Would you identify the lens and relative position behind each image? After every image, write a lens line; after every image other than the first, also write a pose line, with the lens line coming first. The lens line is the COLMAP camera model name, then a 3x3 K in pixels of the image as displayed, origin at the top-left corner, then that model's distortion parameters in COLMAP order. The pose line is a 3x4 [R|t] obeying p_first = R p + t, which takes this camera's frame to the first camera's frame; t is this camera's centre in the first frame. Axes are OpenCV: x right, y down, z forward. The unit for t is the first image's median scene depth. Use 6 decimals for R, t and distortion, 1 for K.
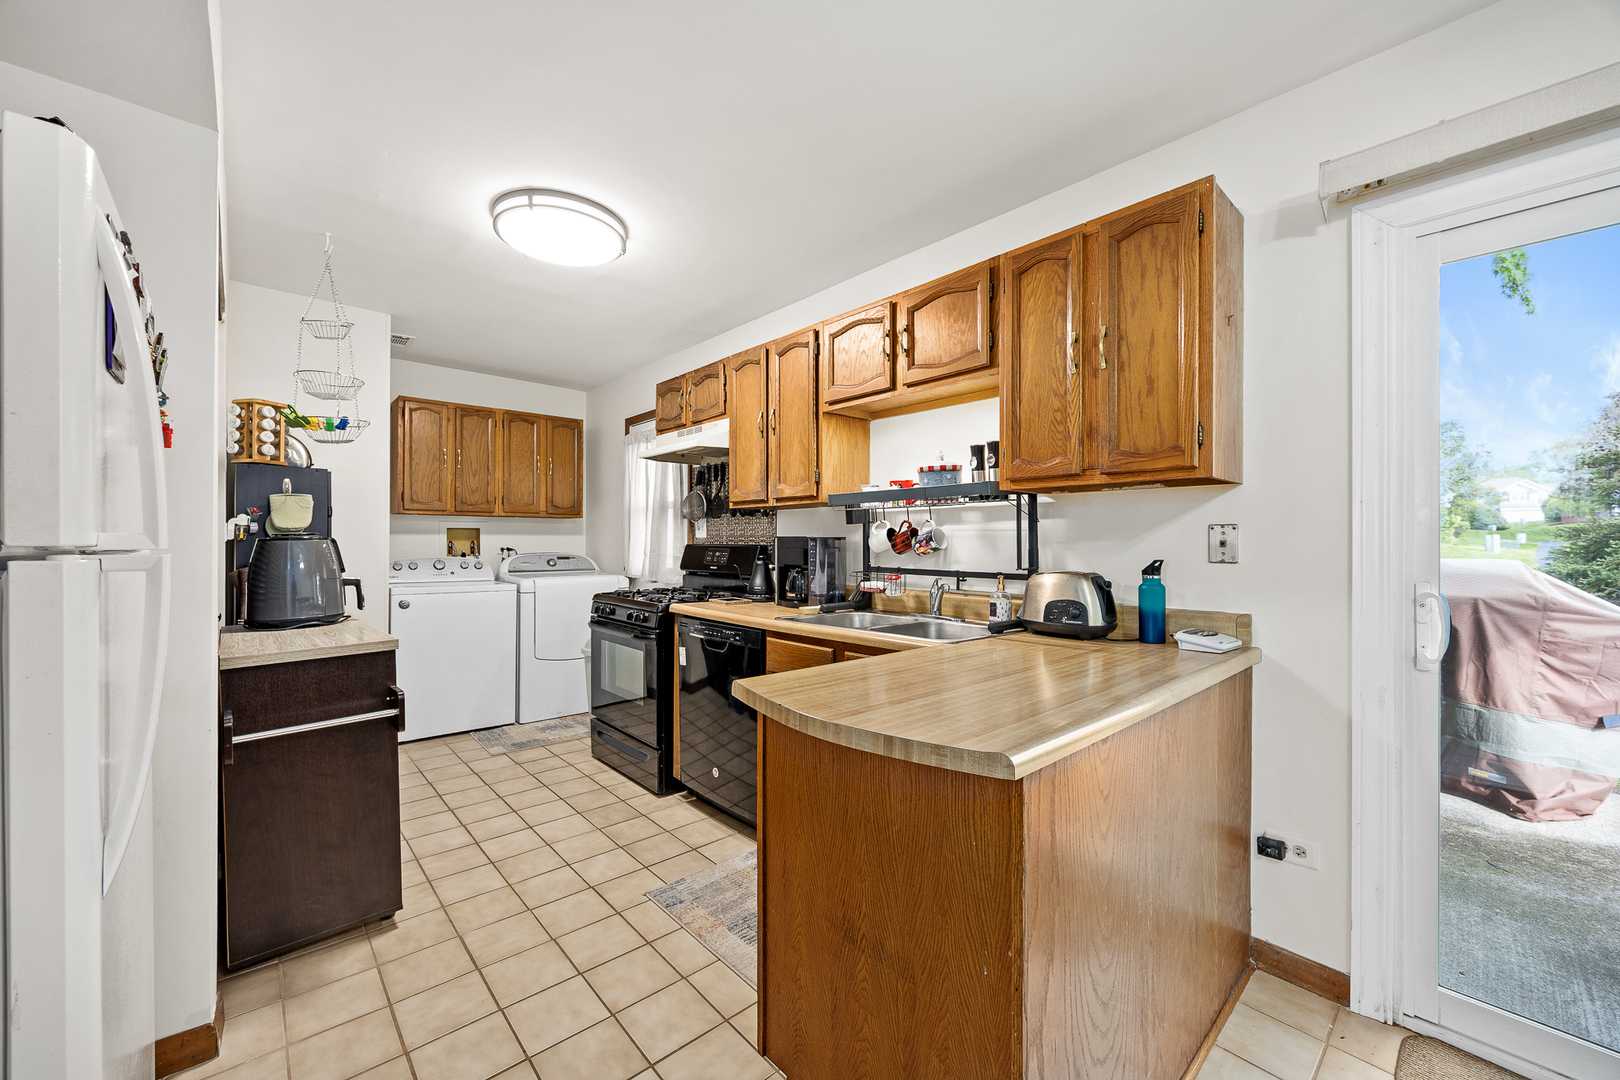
lens RADIAL K [[630.9, 0, 810.0], [0, 630.9, 540.0], [0, 0, 1]] dist [-0.001858, -0.000021]
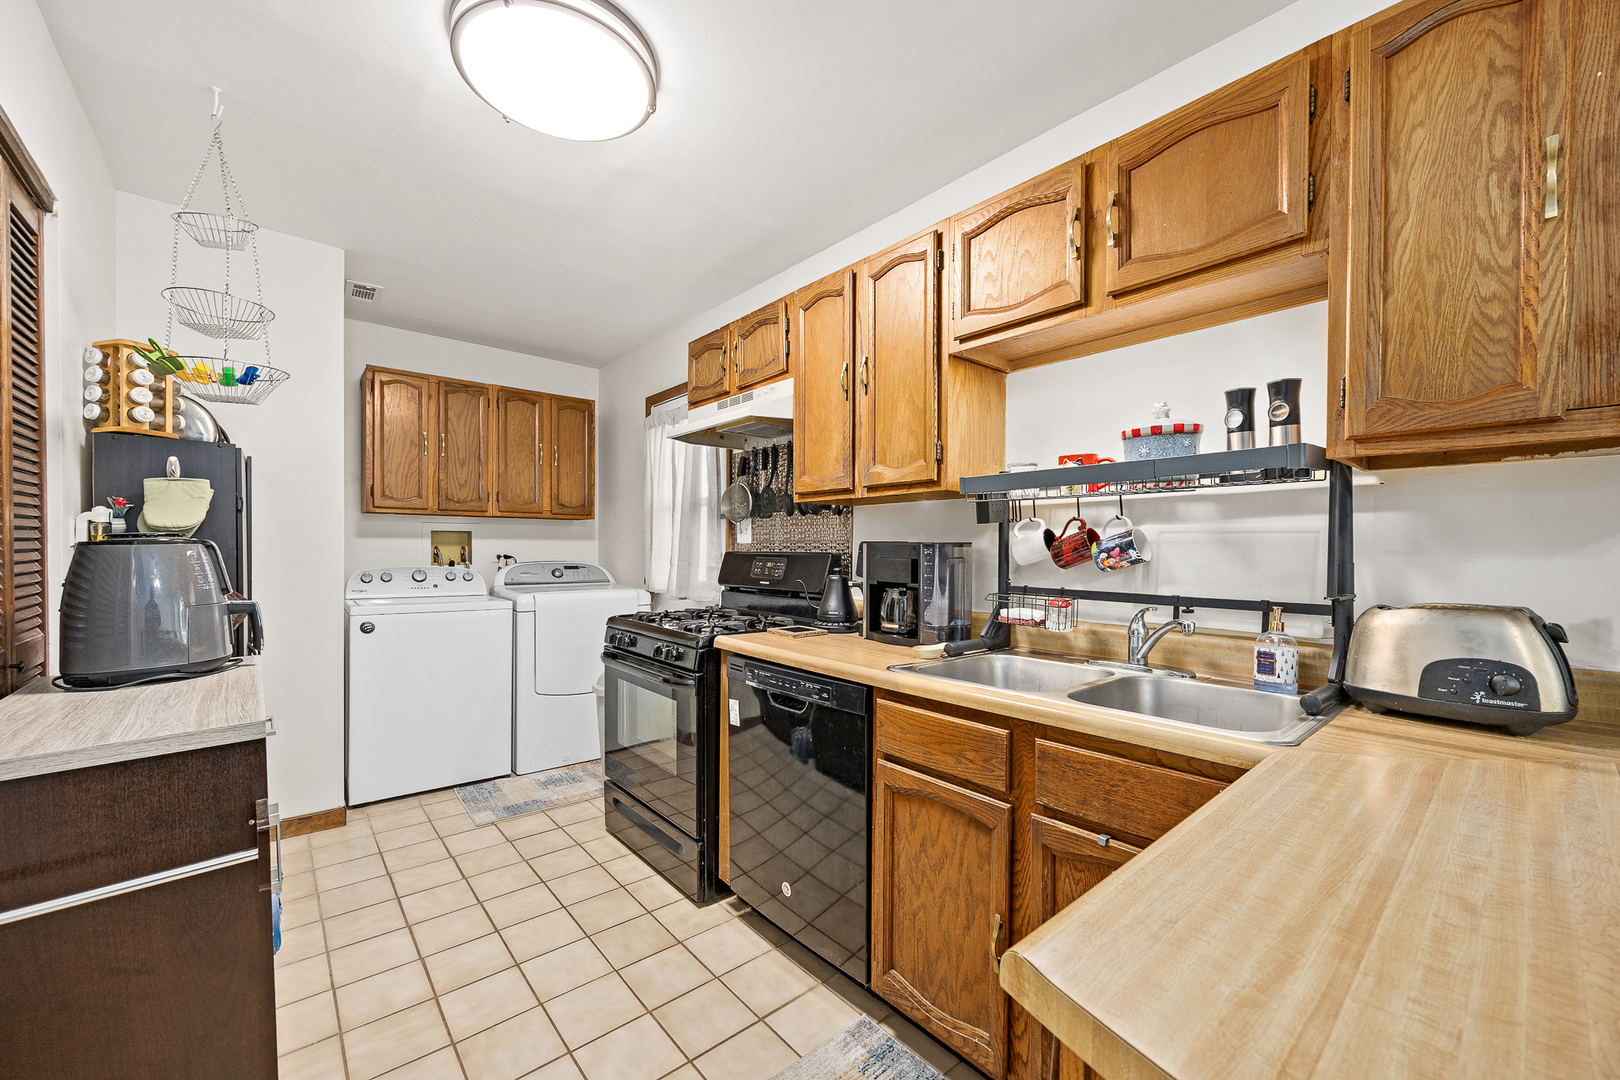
lens RADIAL K [[639.5, 0, 804.5], [0, 639.5, 555.0], [0, 0, 1]] dist [-0.002431, -0.000070]
pose [[0.999507, 0.003405, -0.031213, -0.101823], [-0.002994, 0.999909, 0.013190, 0.000312], [0.031255, -0.013090, 0.999426, 0.294592]]
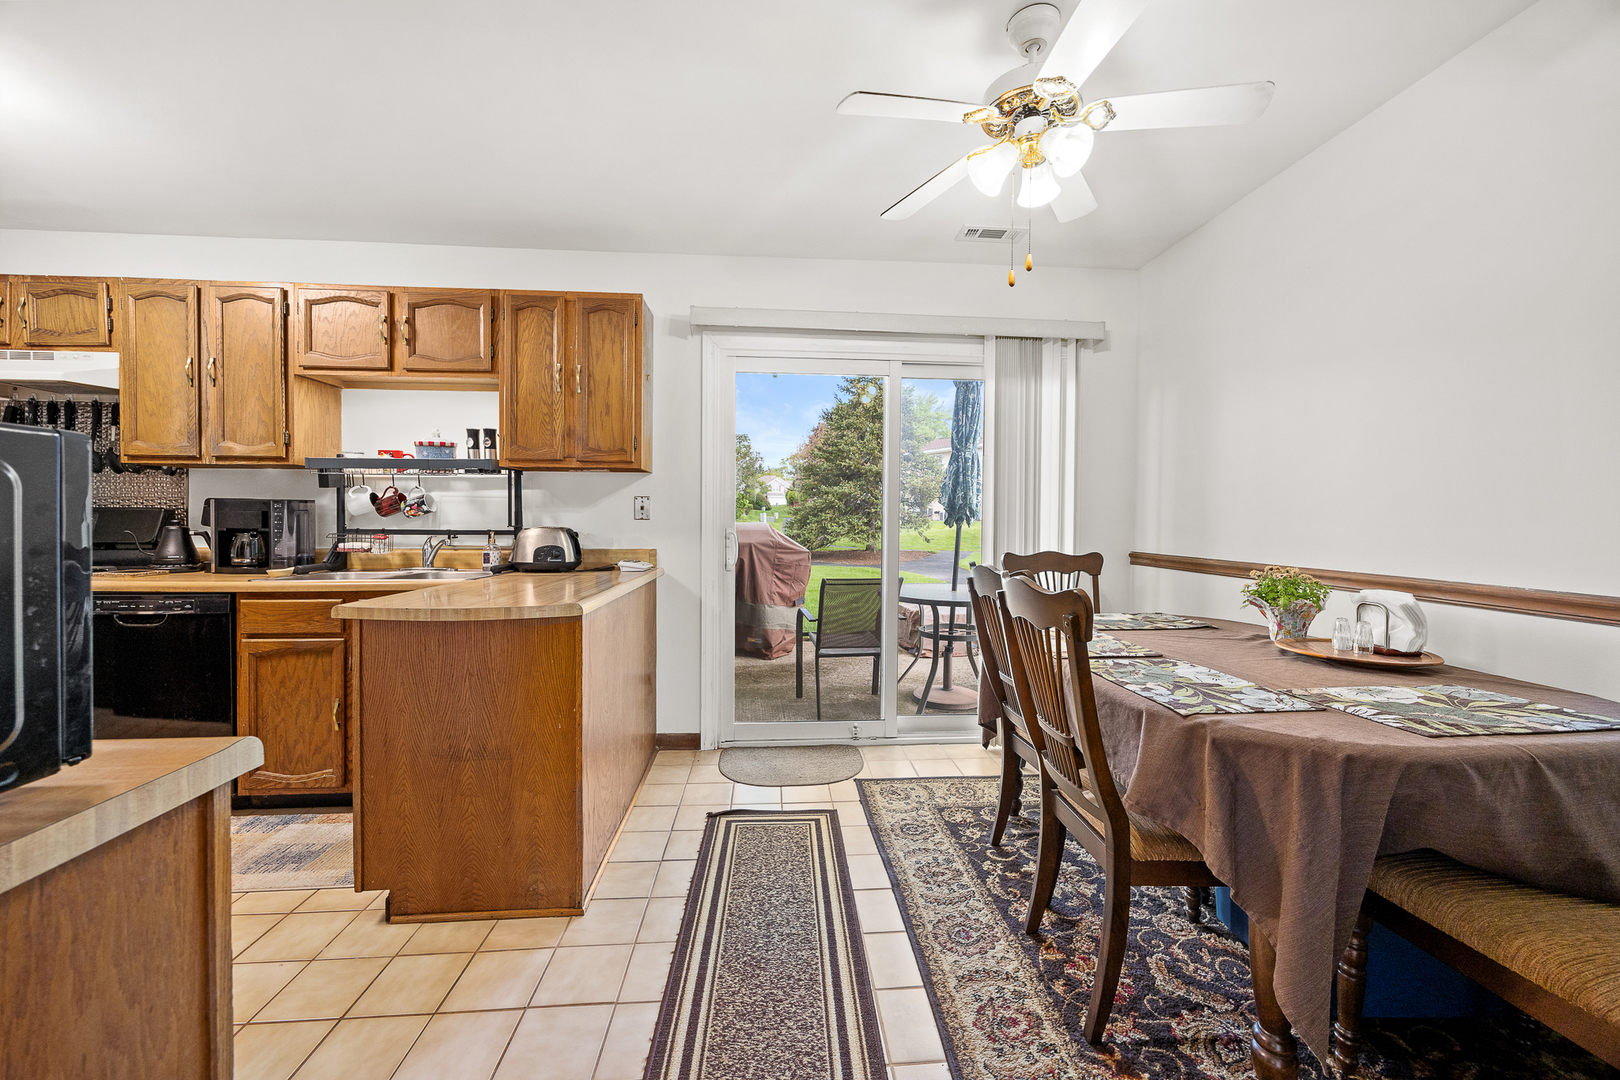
lens RADIAL K [[625.9, 0, 812.5], [0, 625.9, 527.3], [0, 0, 1]] dist [-0.000597, -0.000127]
pose [[0.619265, -0.008862, 0.785132, -0.232905], [-0.006123, 0.999851, 0.016115, 0.017230], [-0.785158, -0.014787, 0.619119, -0.241757]]
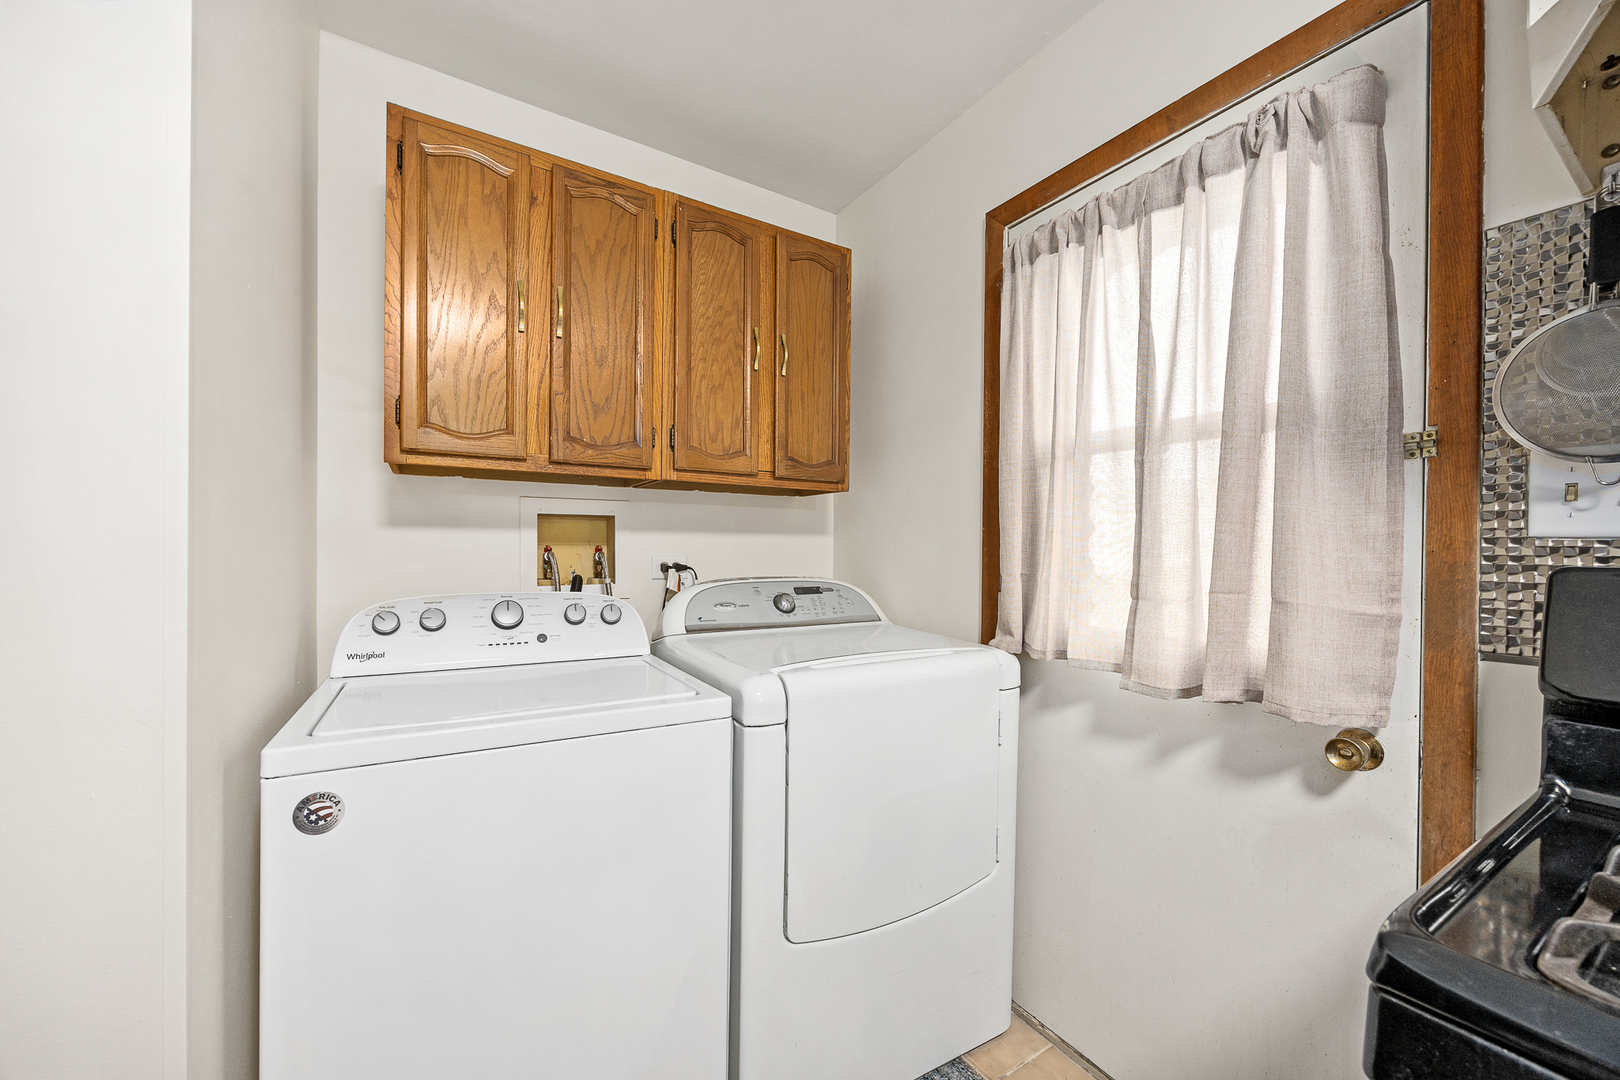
lens RADIAL K [[639.5, 0, 804.5], [0, 639.5, 555.0], [0, 0, 1]] dist [-0.002431, -0.000070]
pose [[0.981944, 0.007291, -0.189029, -0.544326], [-0.005309, 0.999926, 0.010988, 0.002273], [0.189095, -0.009786, 0.981910, 1.035015]]
